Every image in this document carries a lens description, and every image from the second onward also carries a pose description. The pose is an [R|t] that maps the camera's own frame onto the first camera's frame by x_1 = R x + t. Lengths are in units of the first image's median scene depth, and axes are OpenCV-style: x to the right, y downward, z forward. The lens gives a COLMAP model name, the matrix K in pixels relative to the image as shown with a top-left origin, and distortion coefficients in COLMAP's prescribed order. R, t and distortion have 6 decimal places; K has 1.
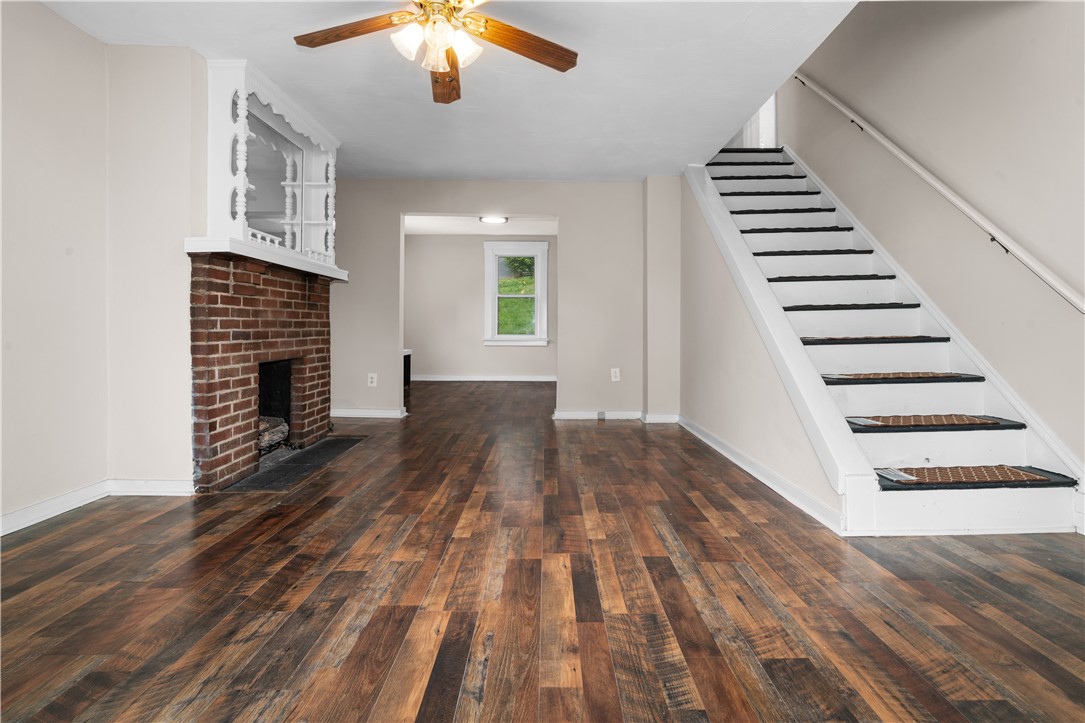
lens RADIAL K [[519.6, 0, 543.1], [0, 519.6, 321.7], [0, 0, 1]] dist [-0.012301, 0.004192]
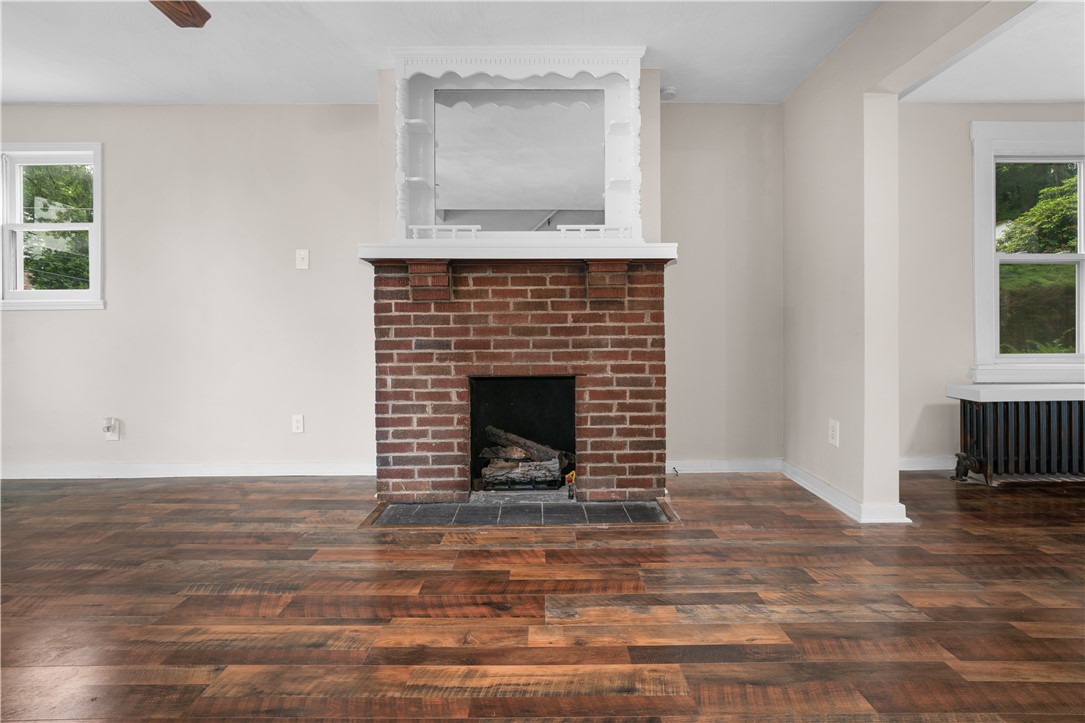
lens RADIAL K [[515.3, 0, 547.4], [0, 515.3, 336.1], [0, 0, 1]] dist [-0.007819, 0.000234]
pose [[0.015040, -0.004465, -0.999877, 0.349937], [0.015672, 0.999868, -0.004229, 0.020355], [0.999764, -0.015607, 0.015108, 1.274915]]
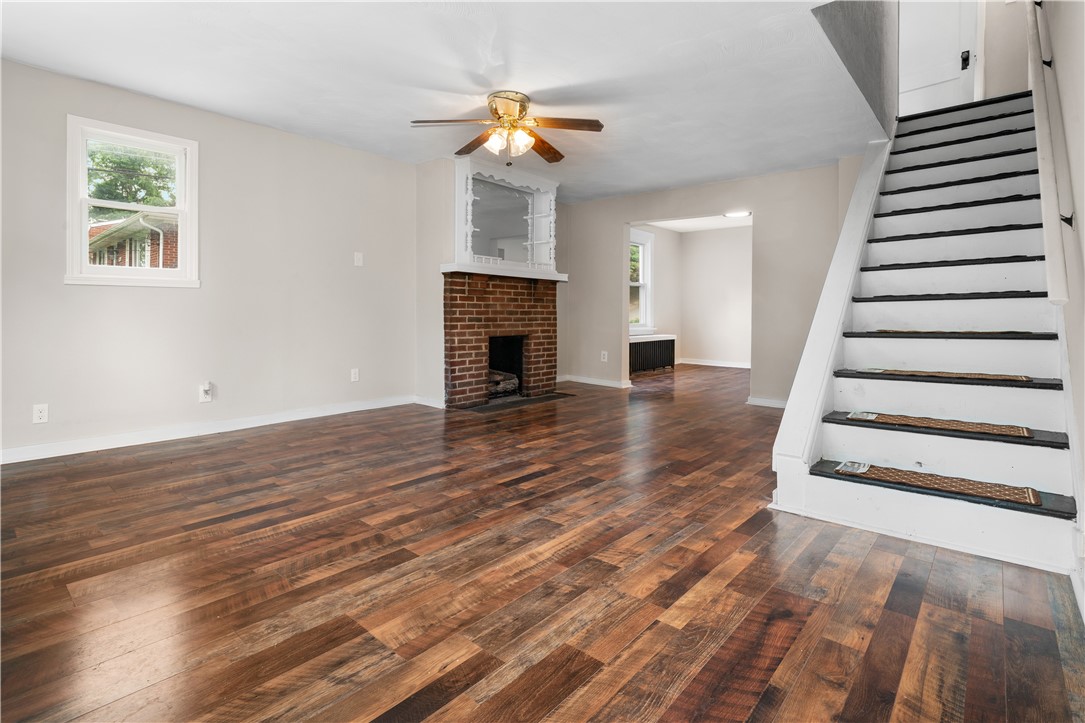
lens RADIAL K [[519.6, 0, 536.5], [0, 519.6, 298.1], [0, 0, 1]] dist [-0.012301, 0.004192]
pose [[0.748723, -0.013771, -0.662740, 0.719471], [-0.000581, 0.999770, -0.021430, -0.006764], [0.662883, 0.016430, 0.748543, -0.126635]]
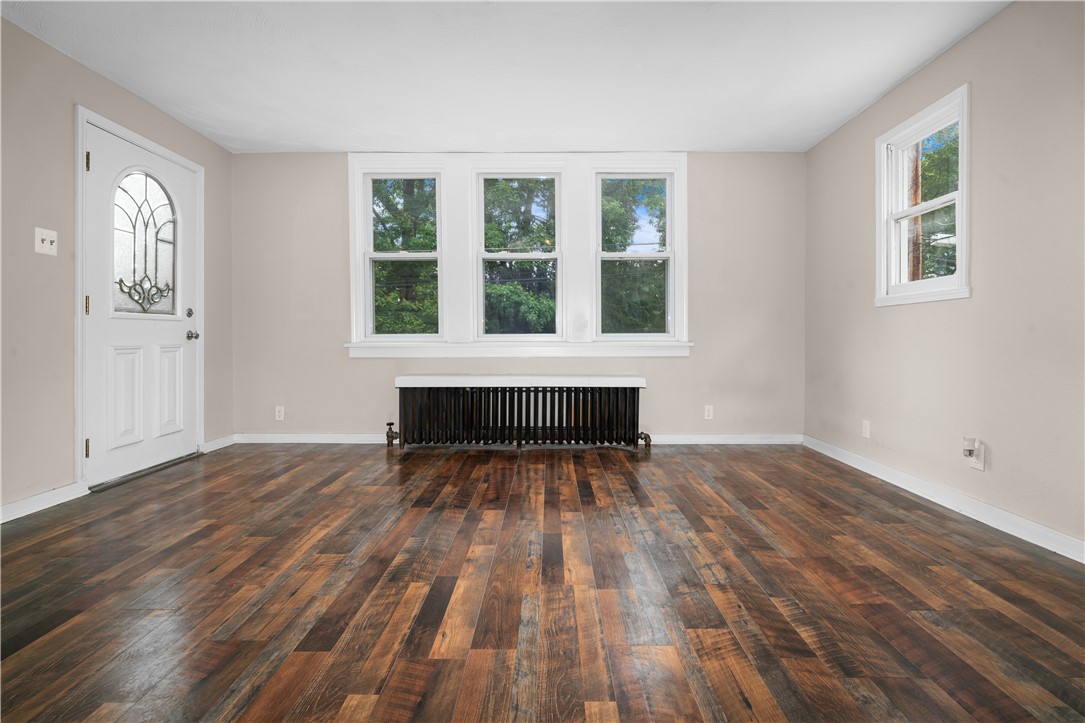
lens RADIAL K [[519.6, 0, 550.4], [0, 519.6, 340.1], [0, 0, 1]] dist [-0.012301, 0.004192]
pose [[-0.999981, 0.000284, -0.006171, -0.077078], [0.000311, 0.999991, -0.004311, 0.016607], [0.006170, -0.004313, -0.999972, 1.194692]]
